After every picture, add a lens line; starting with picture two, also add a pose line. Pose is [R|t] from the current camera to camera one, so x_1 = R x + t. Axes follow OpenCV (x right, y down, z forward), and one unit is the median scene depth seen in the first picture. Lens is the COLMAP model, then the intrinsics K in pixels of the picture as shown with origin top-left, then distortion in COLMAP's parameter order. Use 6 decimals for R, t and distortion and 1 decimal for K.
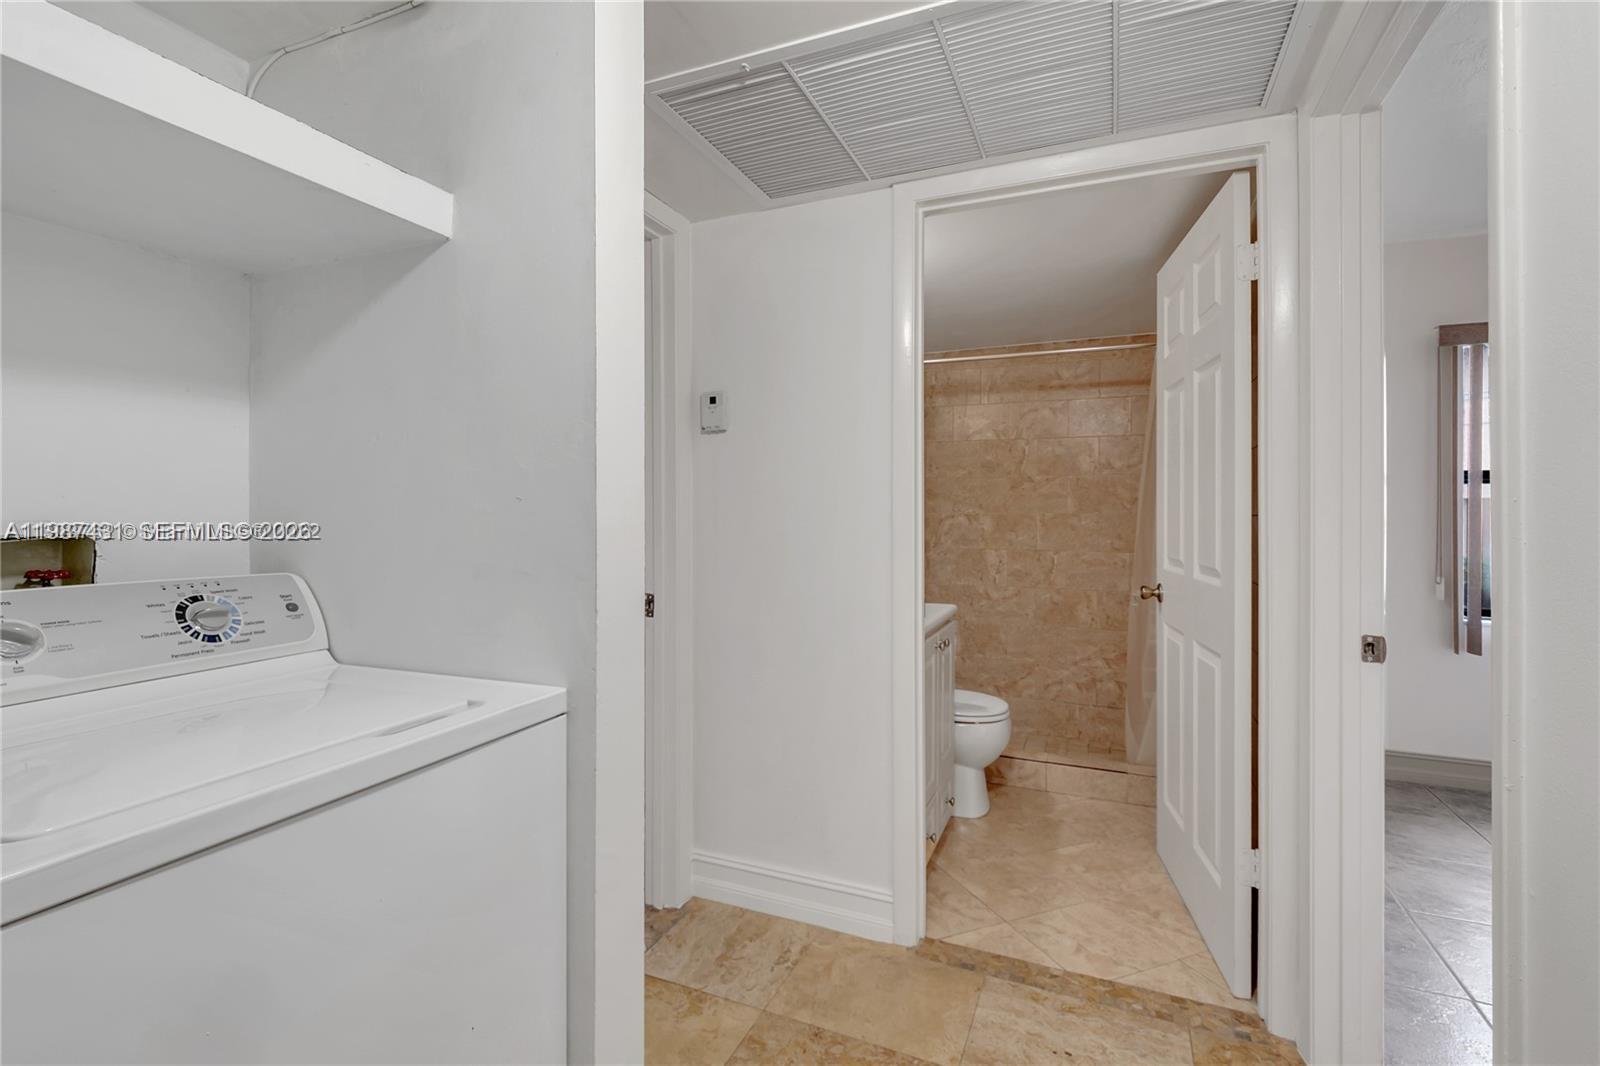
lens RADIAL K [[753.2, 0, 797.9], [0, 753.2, 509.6], [0, 0, 1]] dist [0.000333, -0.000326]
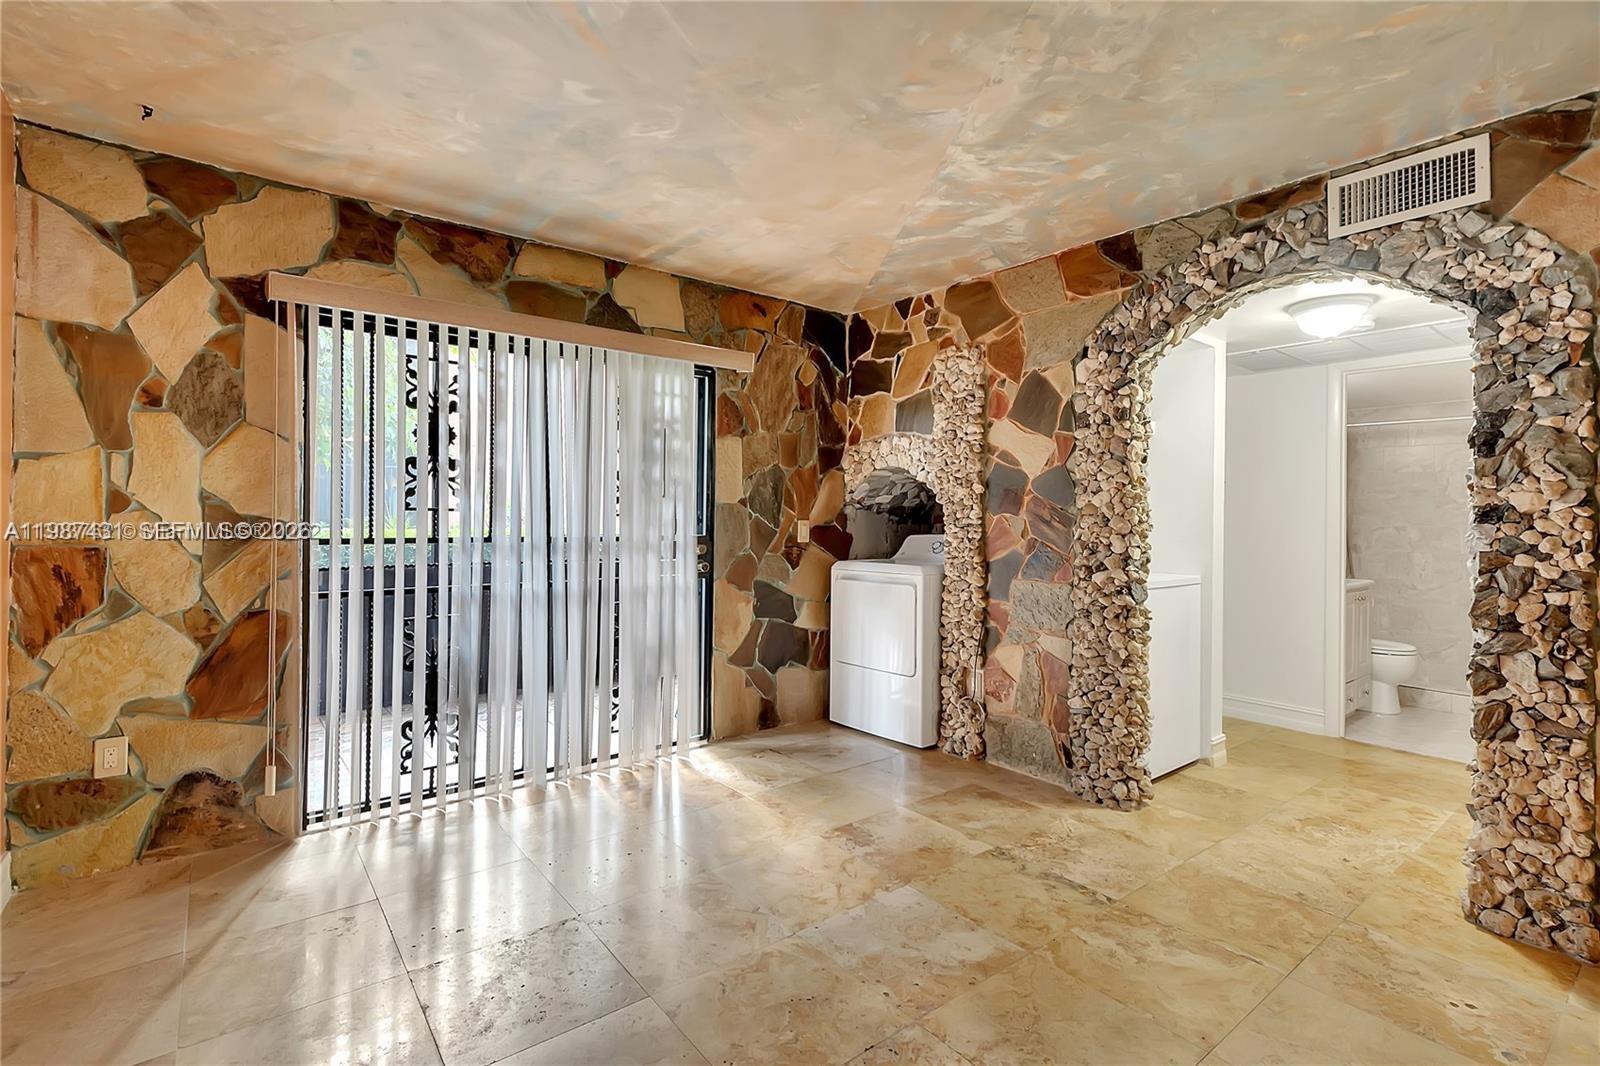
lens RADIAL K [[753.2, 0, 797.9], [0, 753.2, 509.6], [0, 0, 1]] dist [0.000333, -0.000326]
pose [[0.878271, 0.005716, -0.478128, -0.076592], [-0.009825, 0.999933, -0.006093, -0.005898], [0.478062, 0.010049, 0.878269, -0.743865]]
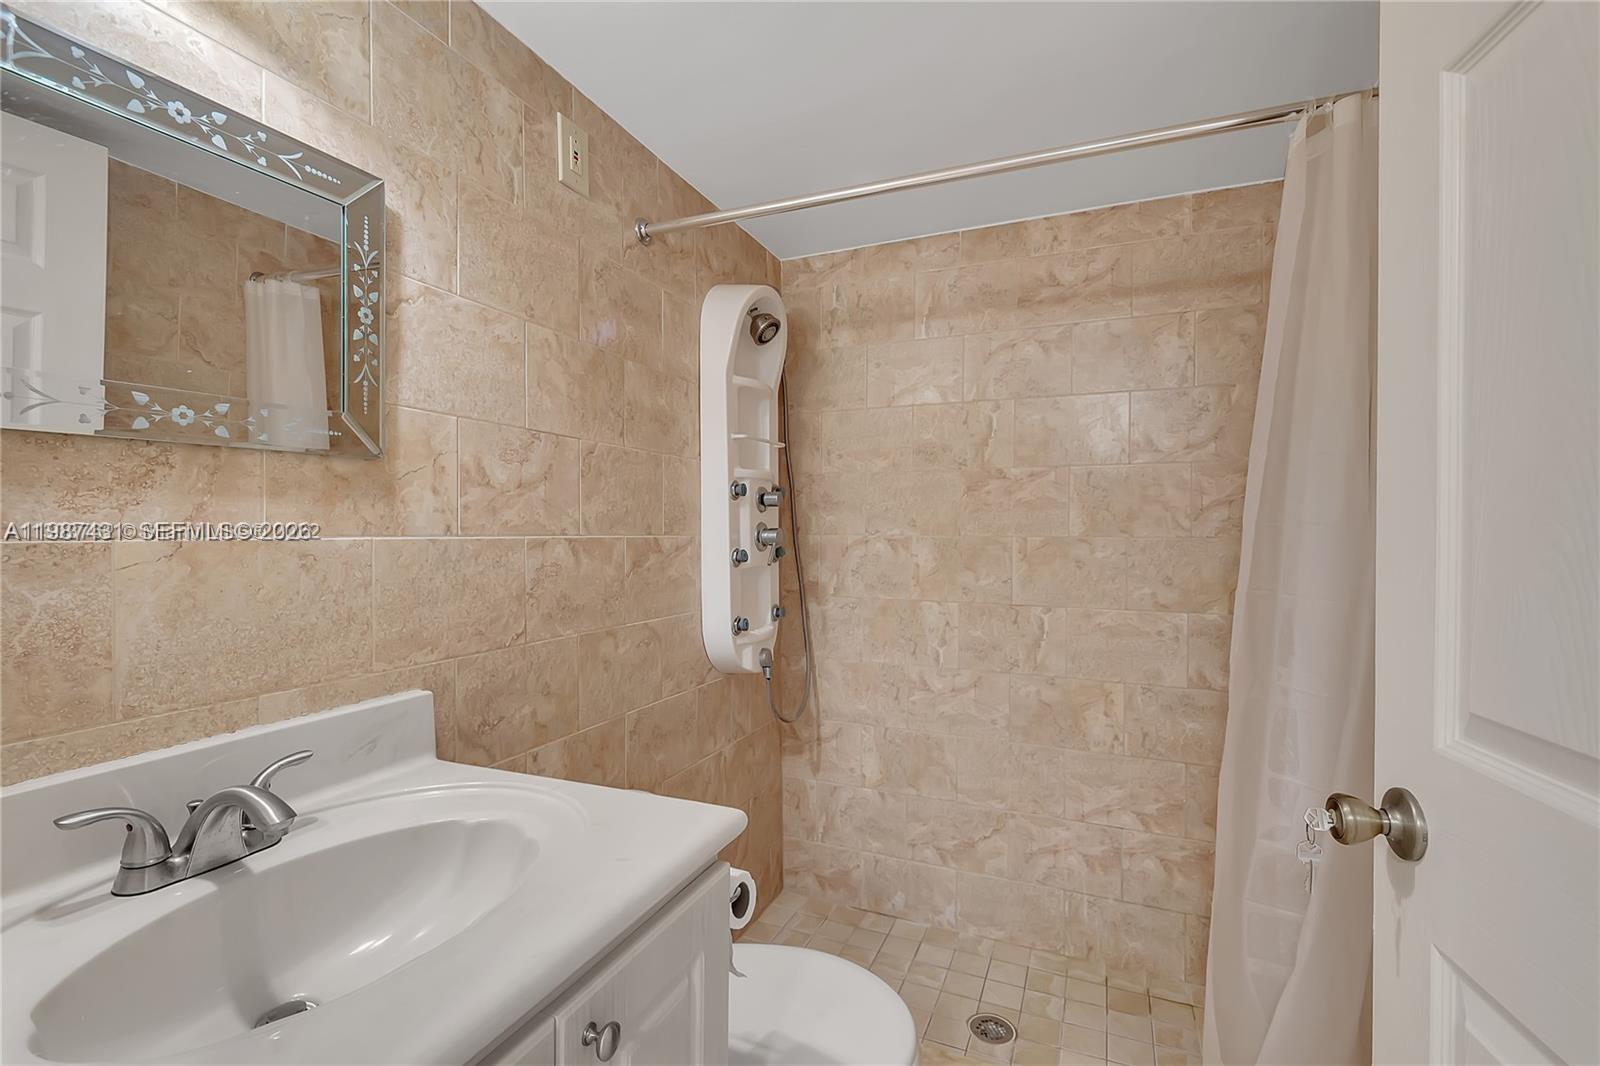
lens RADIAL K [[723.5, 0, 813.0], [0, 723.5, 539.7], [0, 0, 1]] dist [0.003162, 0.000206]
pose [[0.999951, 0.001953, 0.009753, 0.169392], [-0.002082, 0.999910, 0.013230, 0.000610], [-0.009726, -0.013249, 0.999865, 0.483252]]
